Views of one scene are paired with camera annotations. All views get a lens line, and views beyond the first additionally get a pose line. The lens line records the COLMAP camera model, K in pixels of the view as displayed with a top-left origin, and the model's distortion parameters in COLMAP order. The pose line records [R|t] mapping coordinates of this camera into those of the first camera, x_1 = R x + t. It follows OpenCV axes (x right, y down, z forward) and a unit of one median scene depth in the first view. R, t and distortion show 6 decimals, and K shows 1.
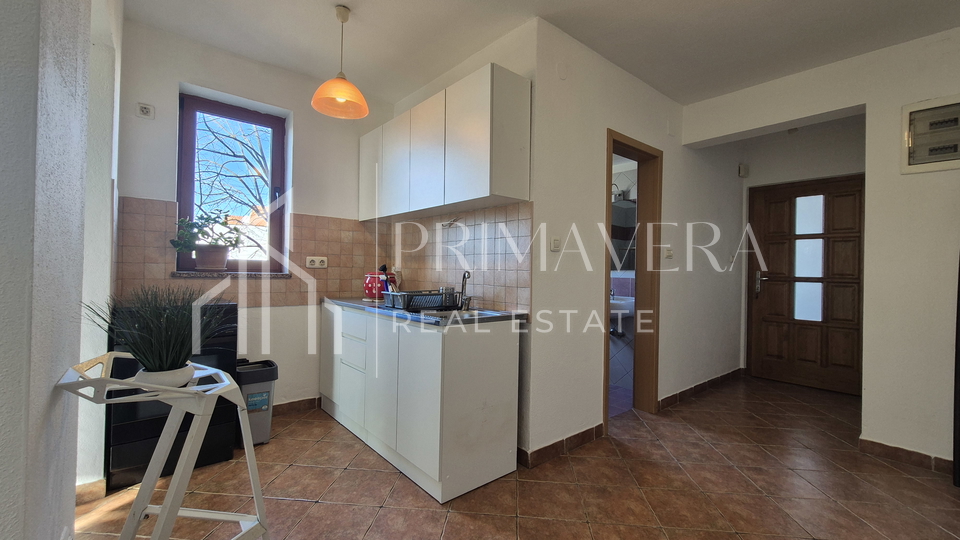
lens RADIAL K [[393.4, 0, 478.7], [0, 393.4, 267.7], [0, 0, 1]] dist [0.002227, -0.000014]
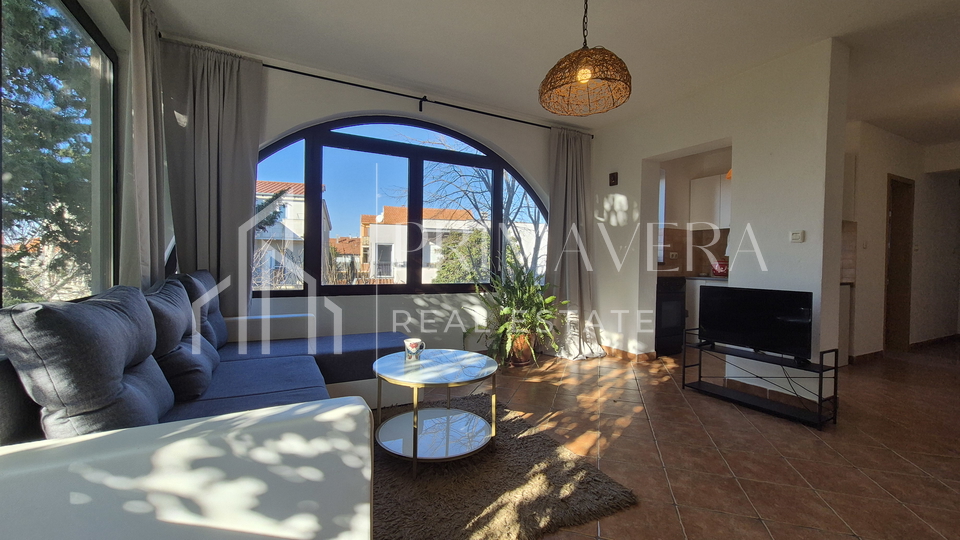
lens RADIAL K [[393.4, 0, 478.7], [0, 393.4, 267.7], [0, 0, 1]] dist [0.002227, -0.000014]
pose [[0.981018, -0.000426, -0.193915, -1.158575], [0.004403, 0.999789, 0.020082, -0.001202], [0.193865, -0.020555, 0.980813, -1.063230]]
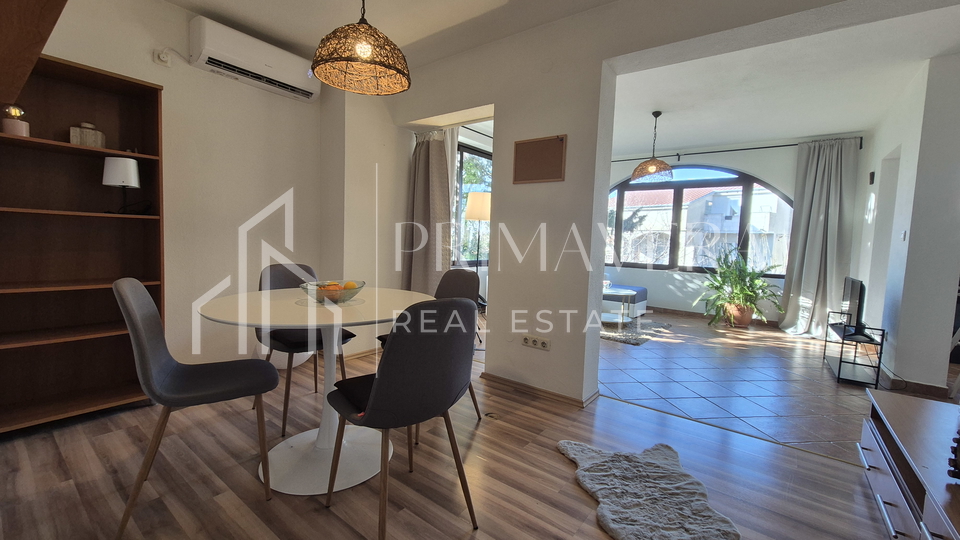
lens RADIAL K [[393.4, 0, 478.7], [0, 393.4, 267.7], [0, 0, 1]] dist [0.002227, -0.000014]
pose [[0.233314, 0.056728, -0.970745, 0.521870], [-0.025321, 0.998313, 0.052253, 0.009338], [0.972072, 0.012389, 0.234357, -1.430555]]
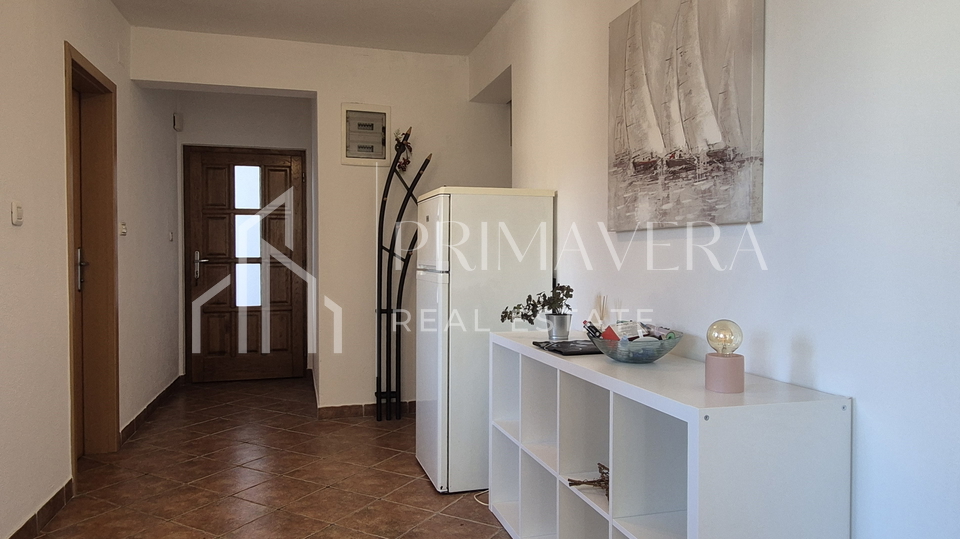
lens RADIAL K [[661.7, 0, 480.0], [0, 661.7, 269.5], [0, 0, 1]] dist [0.002934, 0.000122]
pose [[0.397458, -0.037778, 0.916842, -0.508059], [0.003058, 0.999201, 0.039846, -0.010630], [-0.917615, -0.013033, 0.397256, -0.113111]]
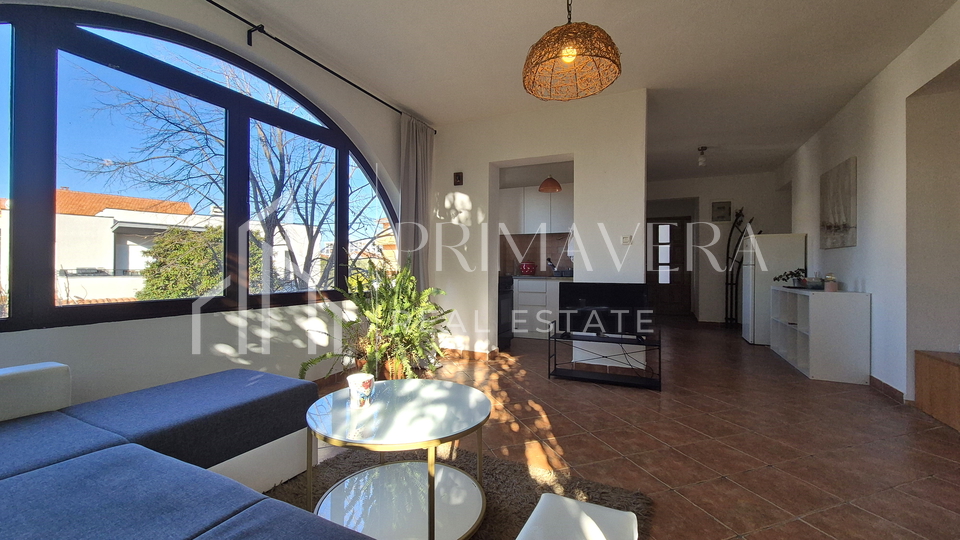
lens RADIAL K [[393.4, 0, 478.7], [0, 393.4, 267.7], [0, 0, 1]] dist [0.002227, -0.000014]
pose [[0.905326, -0.016131, 0.424411, -1.577798], [0.011690, 0.999846, 0.013067, 0.012715], [-0.424557, -0.006868, 0.905375, -0.819882]]
